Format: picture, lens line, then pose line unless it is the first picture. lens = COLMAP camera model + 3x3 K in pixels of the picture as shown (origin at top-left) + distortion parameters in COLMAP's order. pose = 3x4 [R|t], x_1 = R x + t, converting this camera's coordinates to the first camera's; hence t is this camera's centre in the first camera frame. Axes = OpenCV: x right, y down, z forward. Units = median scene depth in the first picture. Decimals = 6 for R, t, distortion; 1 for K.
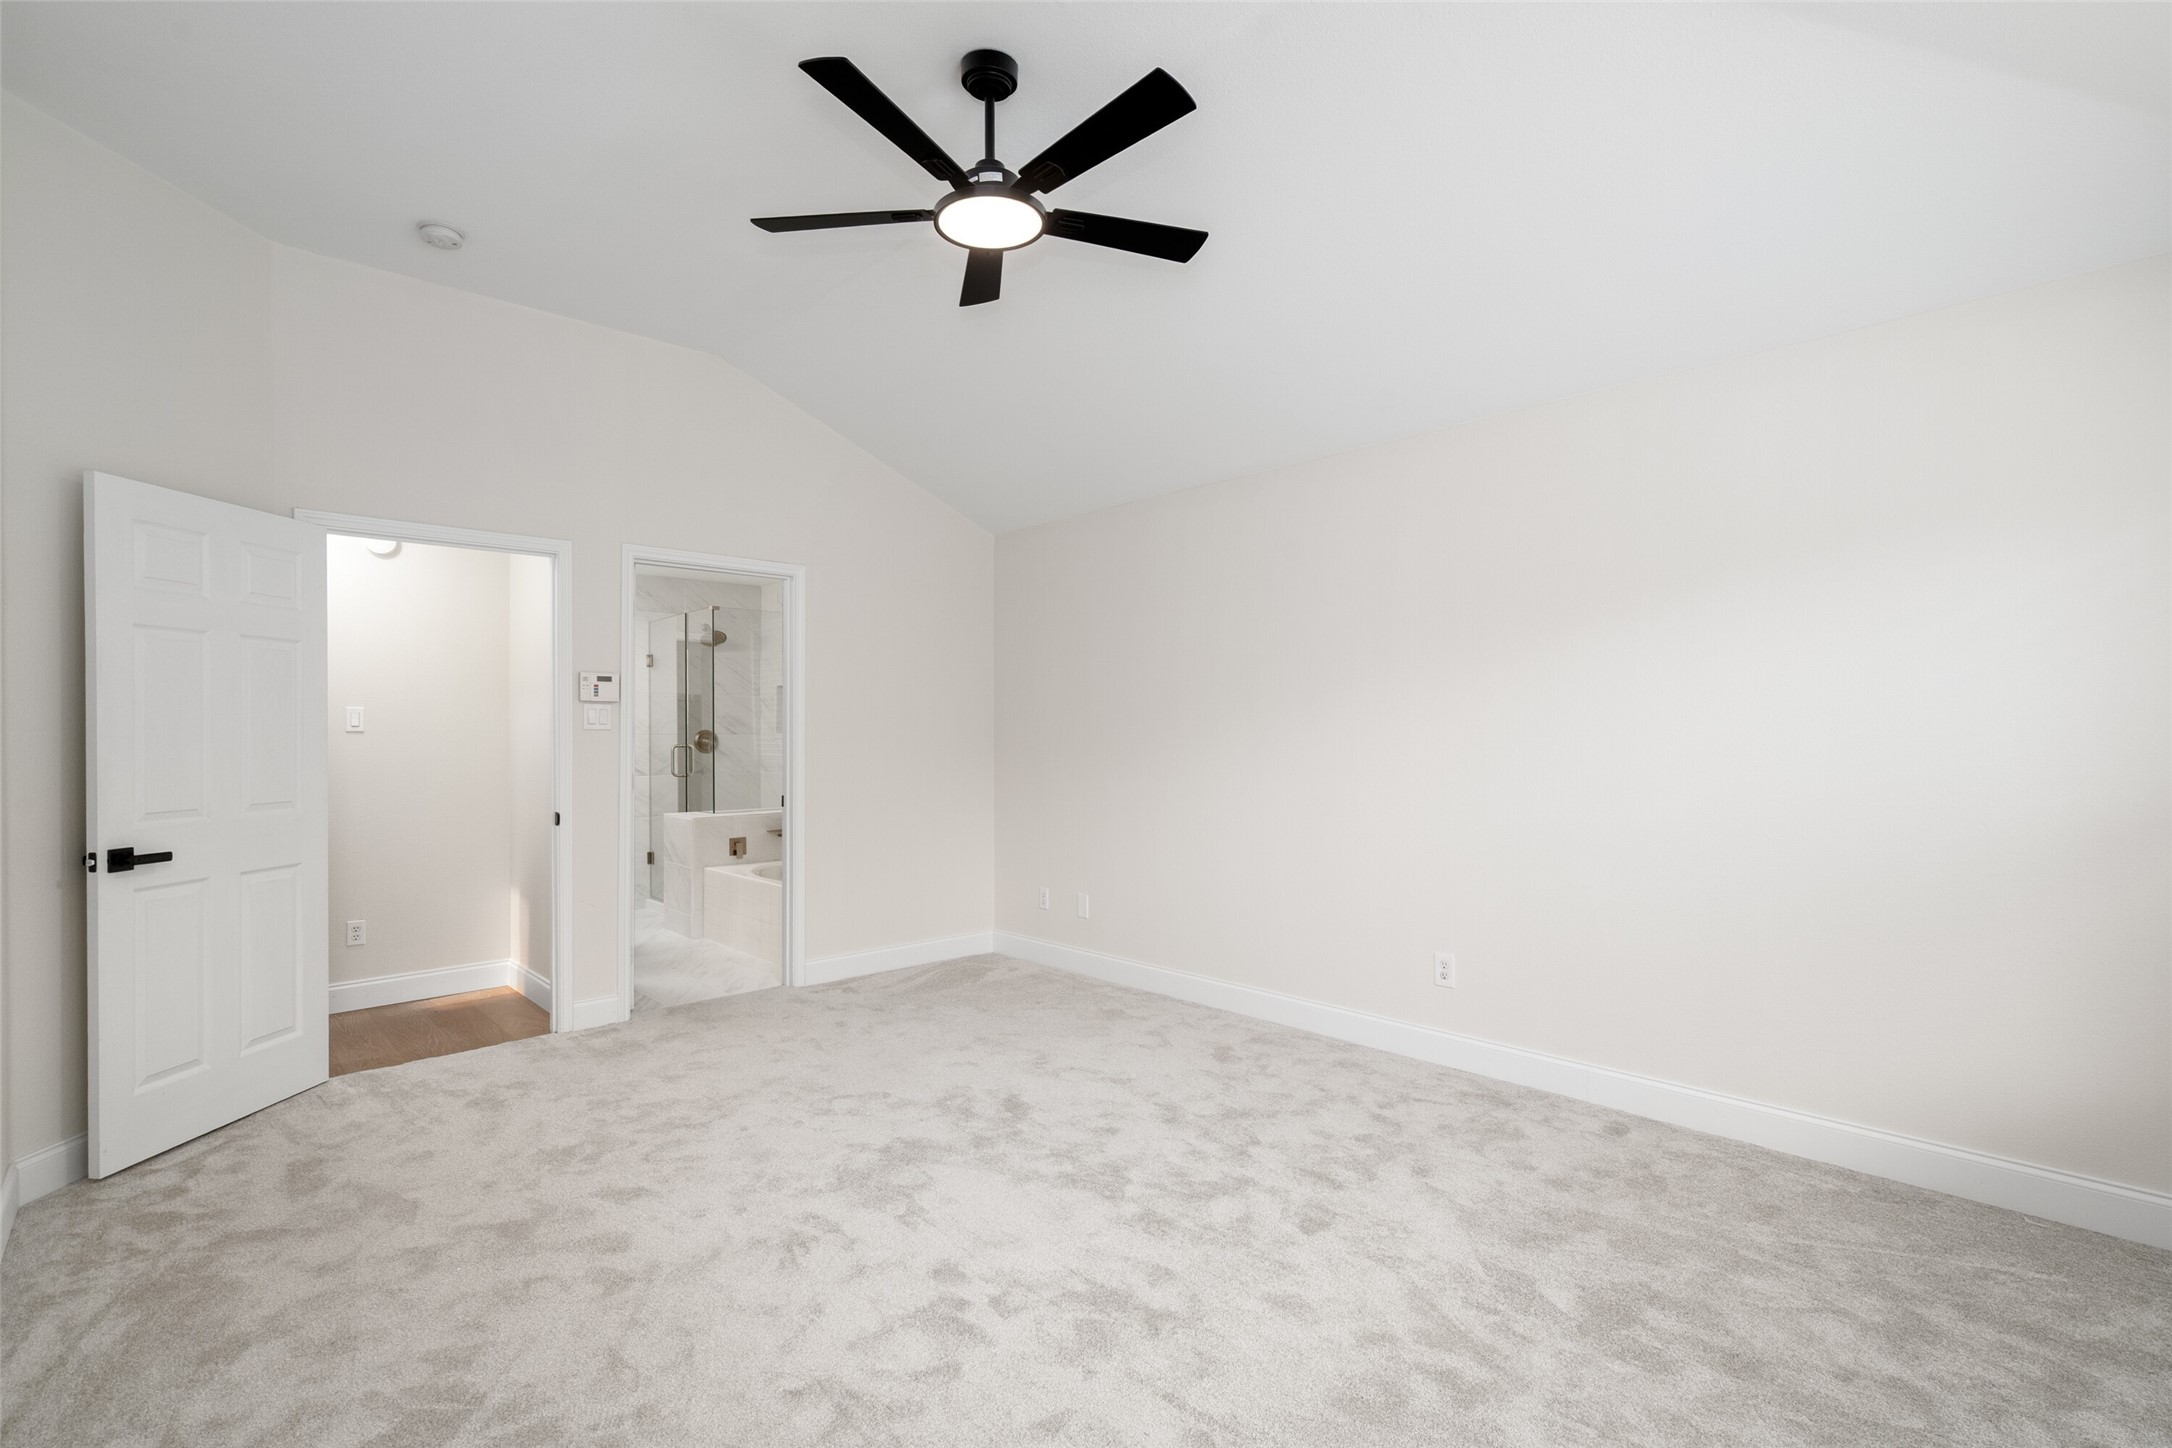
lens RADIAL K [[996.1, 0, 1073.7], [0, 996.1, 727.1], [0, 0, 1]] dist [-0.005926, 0.002564]
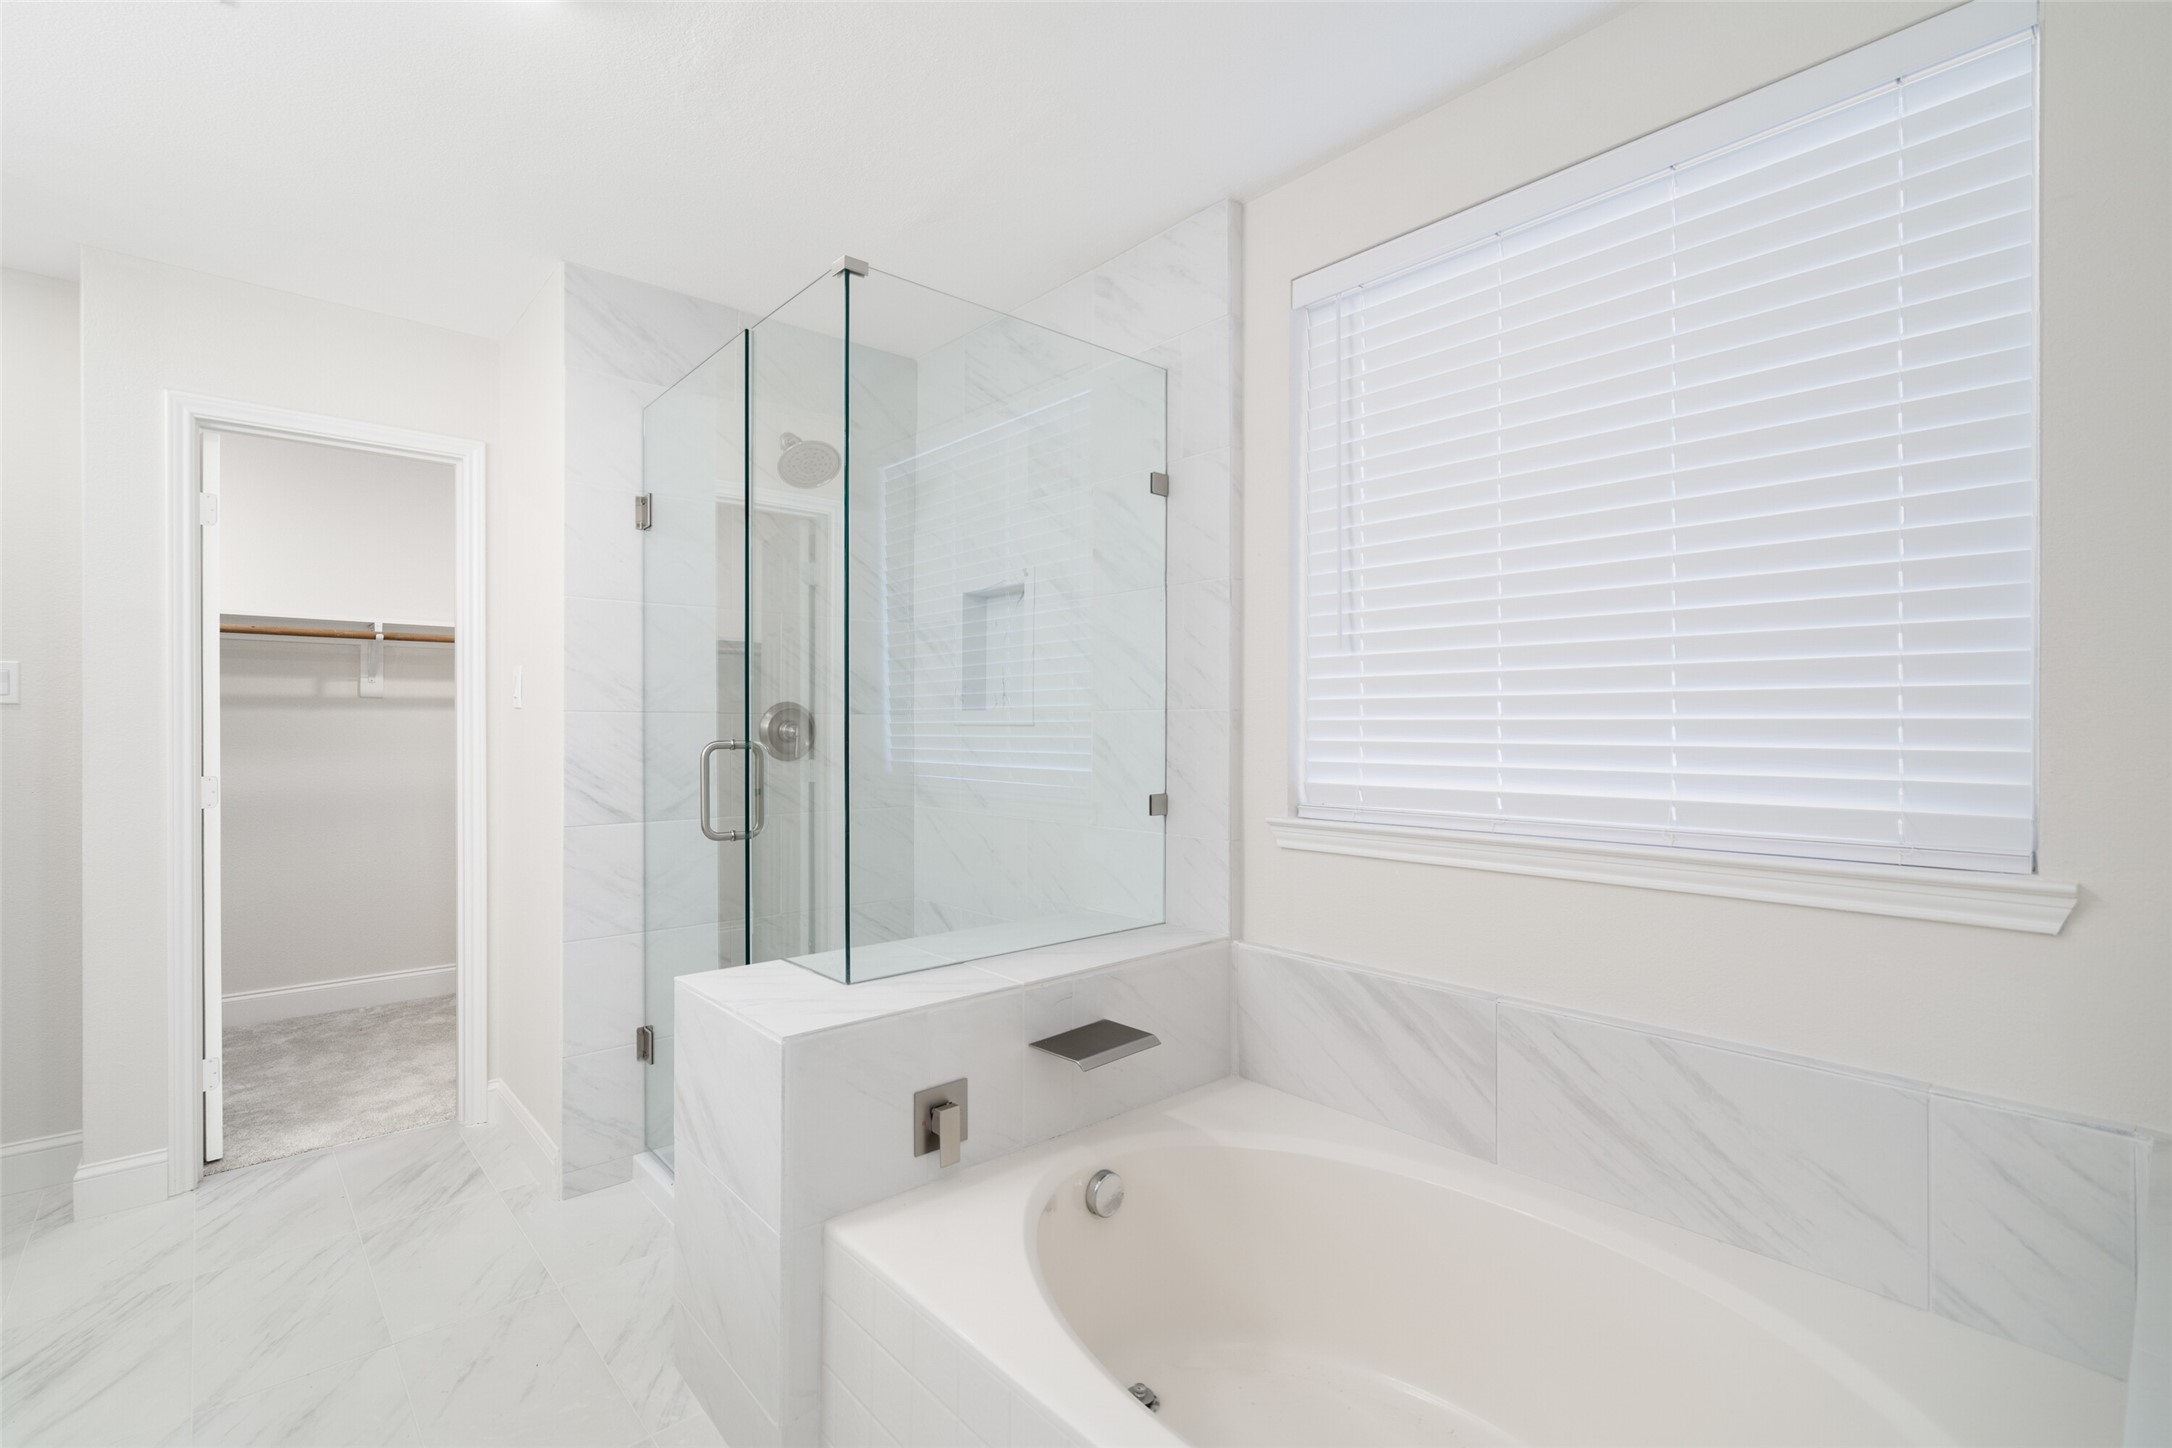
lens RADIAL K [[996.1, 0, 1096.7], [0, 996.1, 736.9], [0, 0, 1]] dist [-0.005926, 0.002564]
pose [[0.999943, 0.007695, -0.007381, -0.255171], [-0.007571, 0.999832, 0.016665, 0.009539], [0.007508, -0.016608, 0.999834, 0.633474]]
